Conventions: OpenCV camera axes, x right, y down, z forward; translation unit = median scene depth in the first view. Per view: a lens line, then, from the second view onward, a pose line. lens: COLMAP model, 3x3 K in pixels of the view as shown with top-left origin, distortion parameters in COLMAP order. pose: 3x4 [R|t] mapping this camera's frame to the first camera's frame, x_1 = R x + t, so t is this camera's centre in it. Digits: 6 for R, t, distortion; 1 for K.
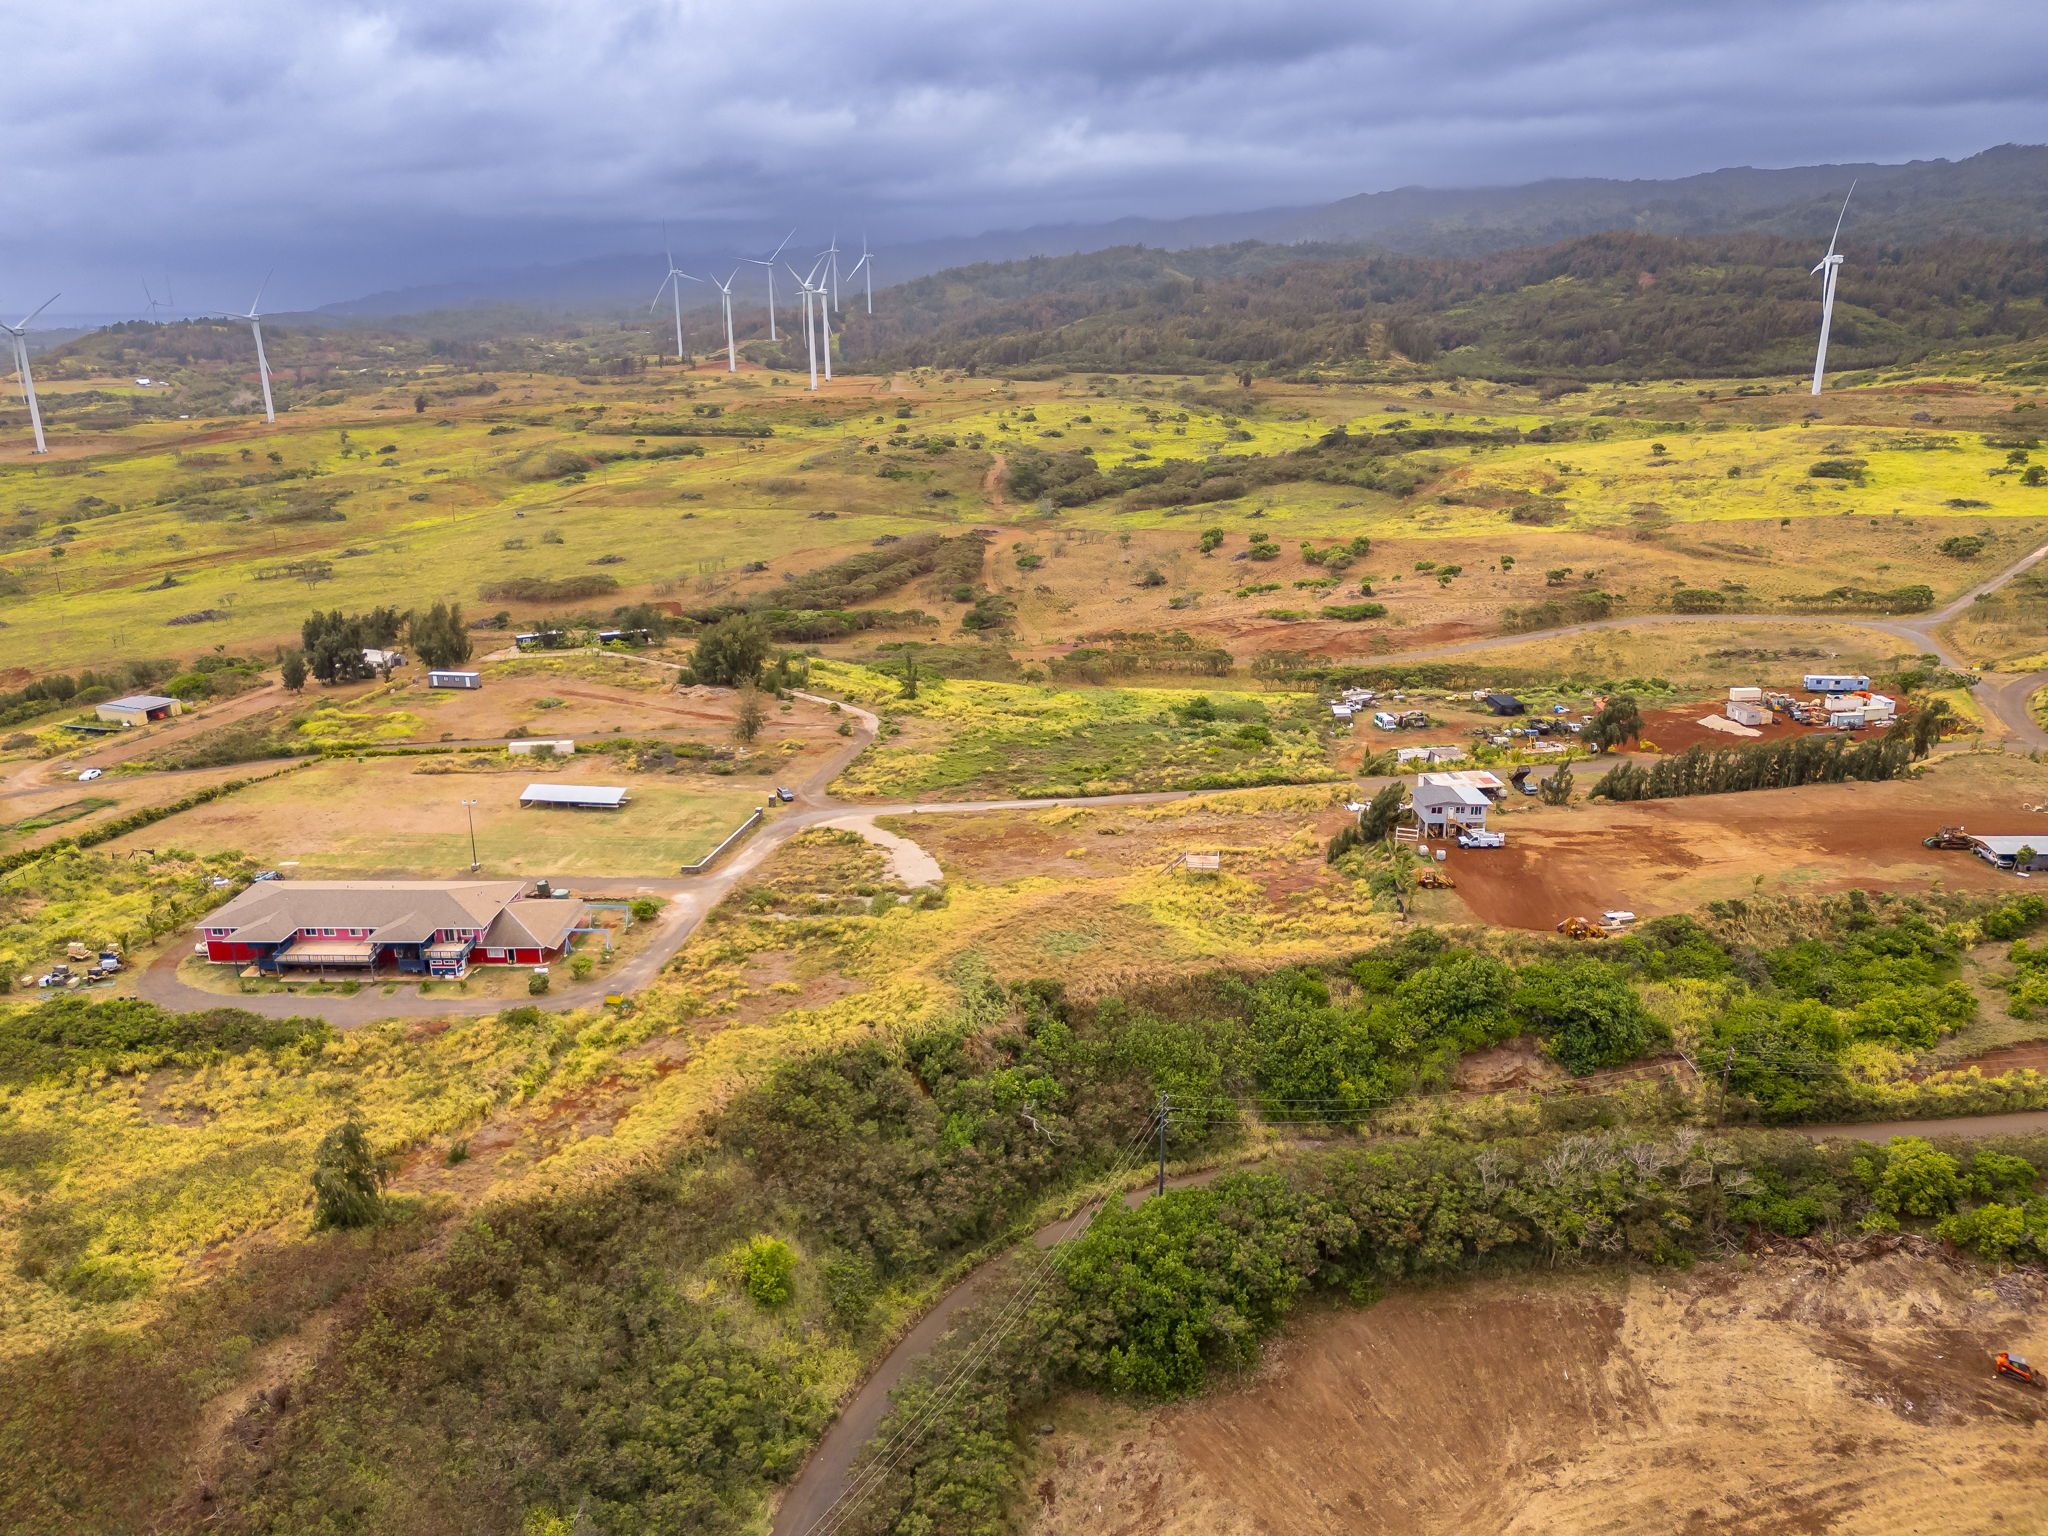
lens RADIAL K [[1487.8, 0, 1024.0], [0, 1487.8, 768.0], [0, 0, 1]] dist [0.074963, -0.074660]
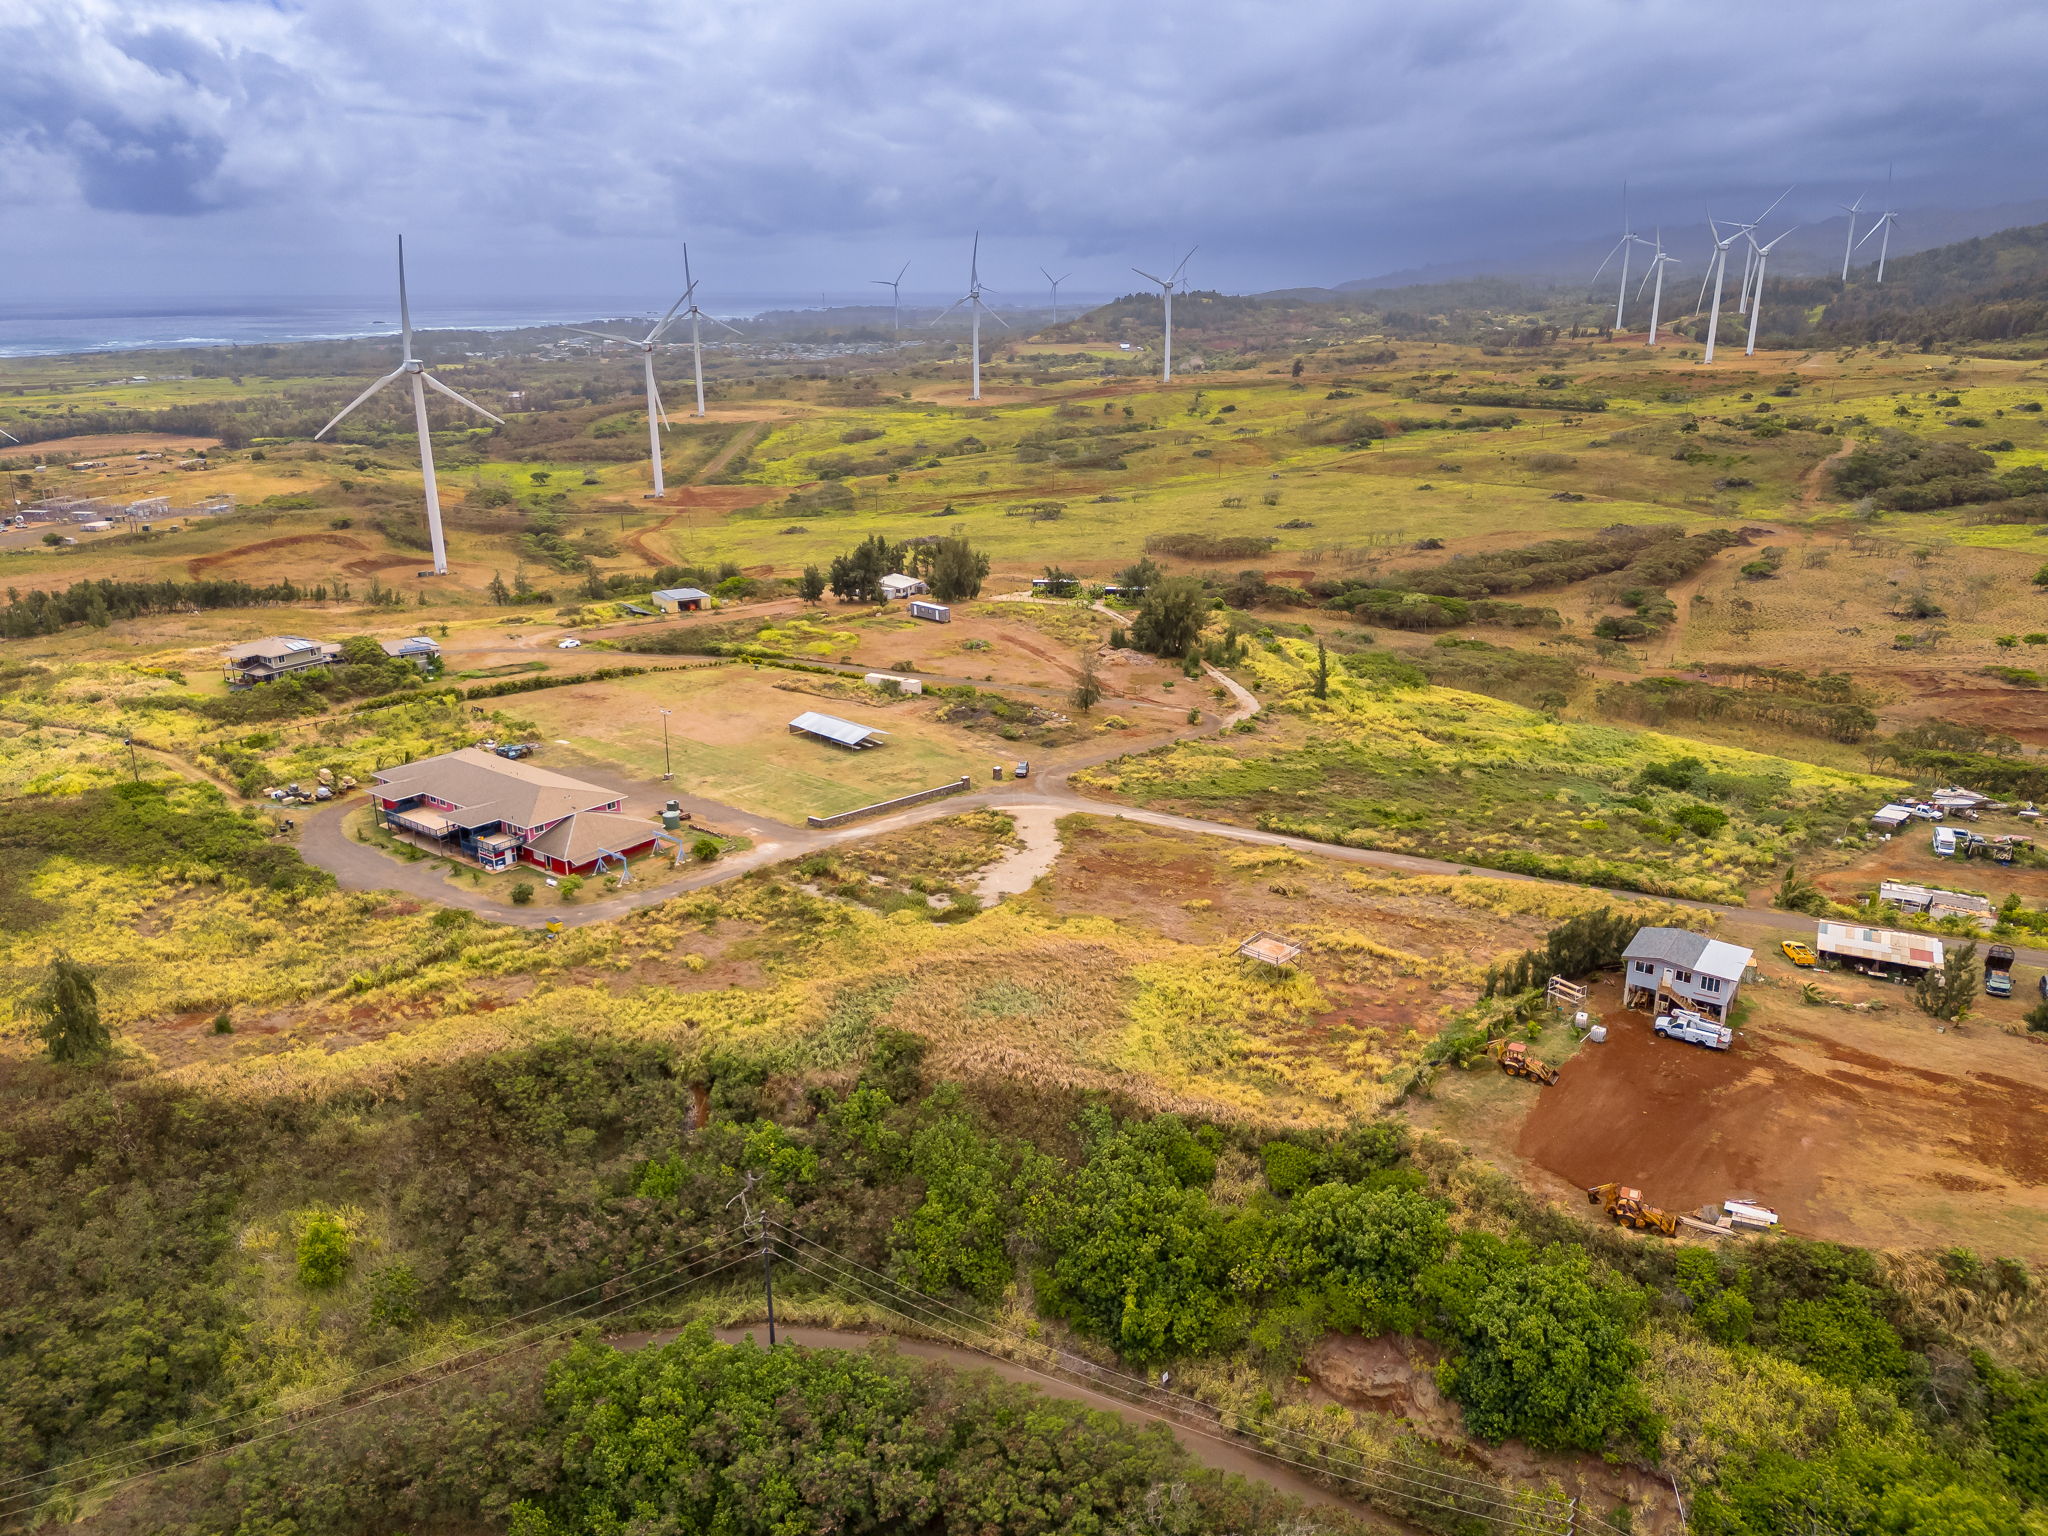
lens RADIAL K [[1487.8, 0, 1024.0], [0, 1487.8, 768.0], [0, 0, 1]] dist [0.074963, -0.074660]
pose [[0.810249, 0.184597, -0.556255, 0.373236], [-0.176893, 0.981866, 0.068174, -0.049182], [0.558753, 0.043160, 0.828210, 0.285097]]
